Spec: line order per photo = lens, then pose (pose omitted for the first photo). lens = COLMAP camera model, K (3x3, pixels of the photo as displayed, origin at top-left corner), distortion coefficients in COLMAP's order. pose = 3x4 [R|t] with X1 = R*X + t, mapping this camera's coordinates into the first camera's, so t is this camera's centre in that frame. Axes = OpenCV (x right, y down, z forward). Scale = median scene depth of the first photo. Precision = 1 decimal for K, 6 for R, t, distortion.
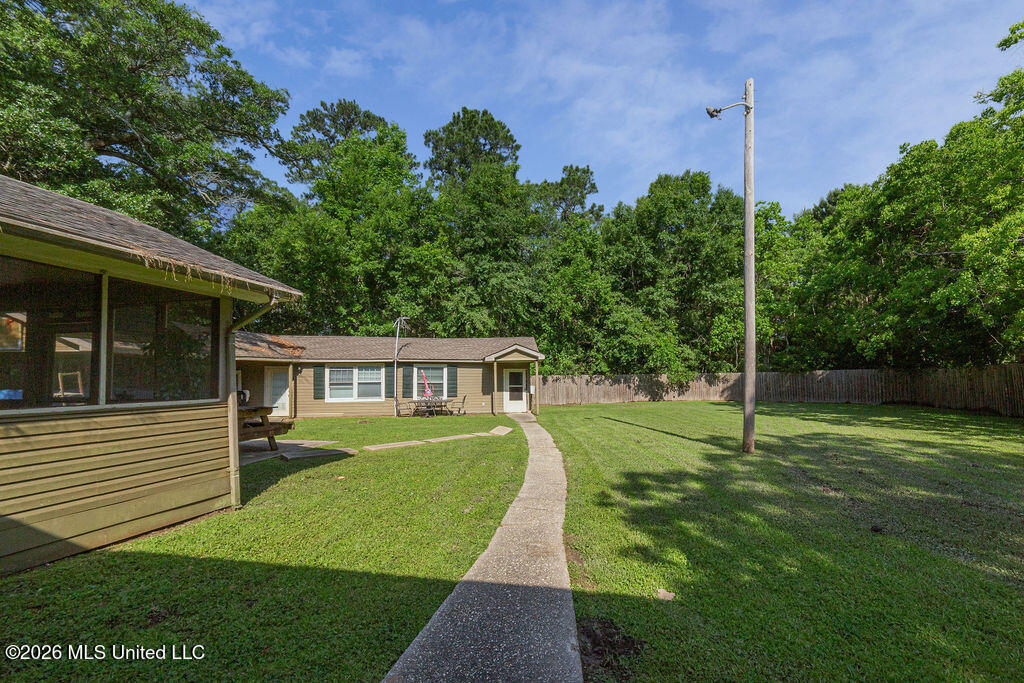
lens RADIAL K [[413.9, 0, 529.3], [0, 413.9, 344.7], [0, 0, 1]] dist [-0.017959, 0.006091]
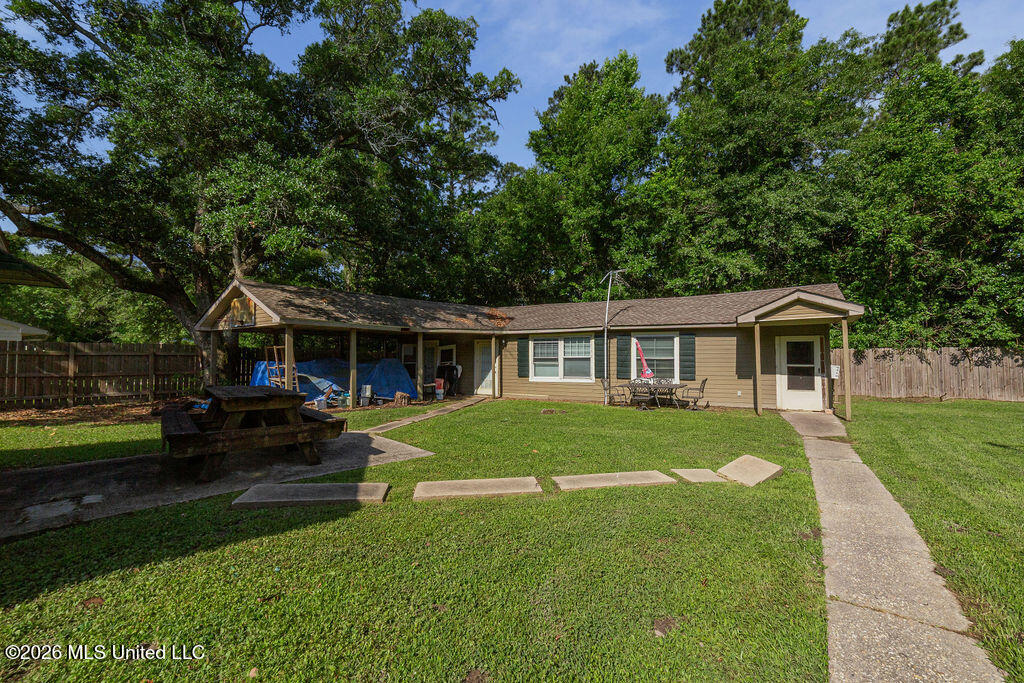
lens RADIAL K [[413.9, 0, 529.3], [0, 413.9, 344.7], [0, 0, 1]] dist [-0.017959, 0.006091]
pose [[0.808236, -0.012809, -0.588719, 0.000634], [0.045718, 0.998111, 0.041048, 0.029912], [0.587081, -0.060092, 0.807295, 0.313496]]
